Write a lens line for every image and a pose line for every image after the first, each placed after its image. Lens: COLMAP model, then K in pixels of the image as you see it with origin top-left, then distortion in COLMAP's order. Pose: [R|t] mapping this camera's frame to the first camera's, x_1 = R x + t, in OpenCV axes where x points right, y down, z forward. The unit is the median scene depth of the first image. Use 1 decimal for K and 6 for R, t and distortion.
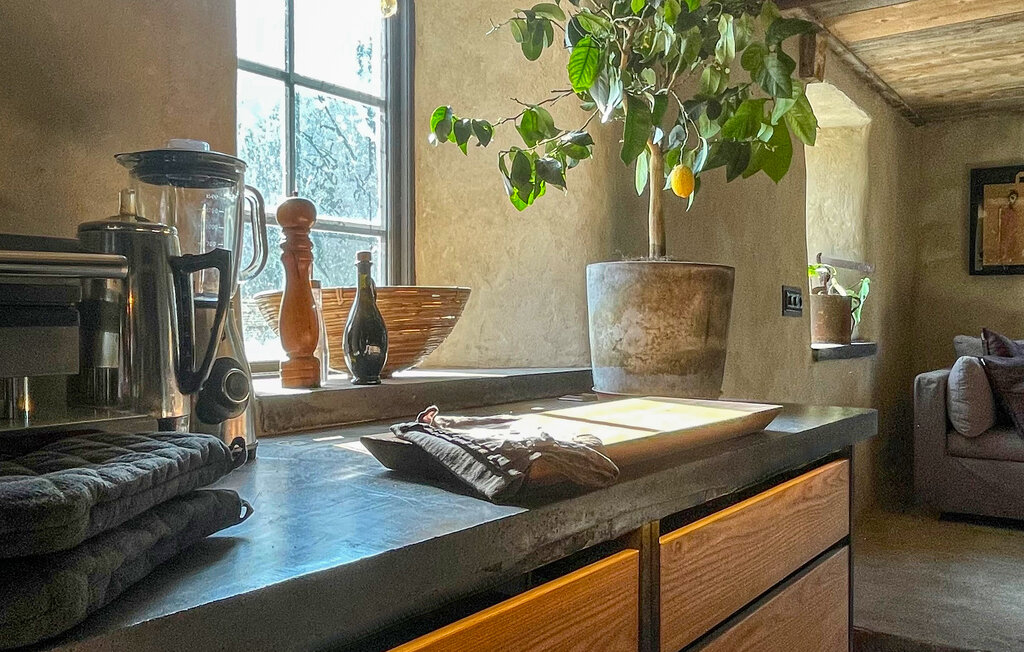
lens RADIAL K [[946.4, 0, 510.9], [0, 946.4, 314.0], [0, 0, 1]] dist [-0.005825, -0.004952]
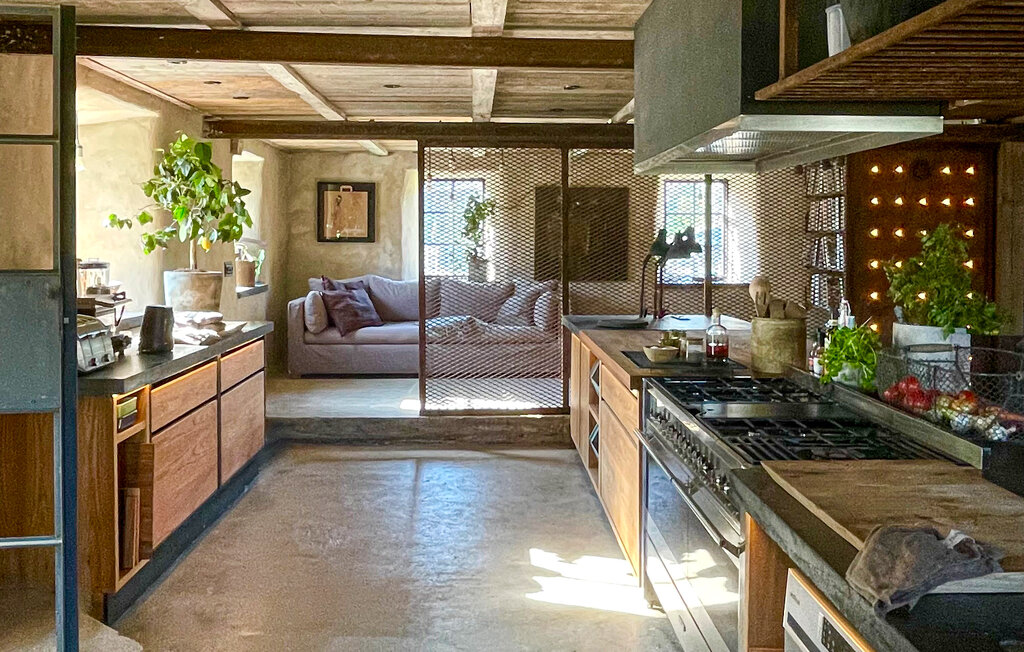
lens RADIAL K [[962.2, 0, 512.0], [0, 962.2, 326.0], [0, 0, 1]] dist [-0.089906, 0.005078]
pose [[0.809886, -0.049652, 0.584482, -0.331971], [-0.011983, 0.994803, 0.101113, -0.087161], [-0.586465, -0.088894, 0.805082, -0.810590]]
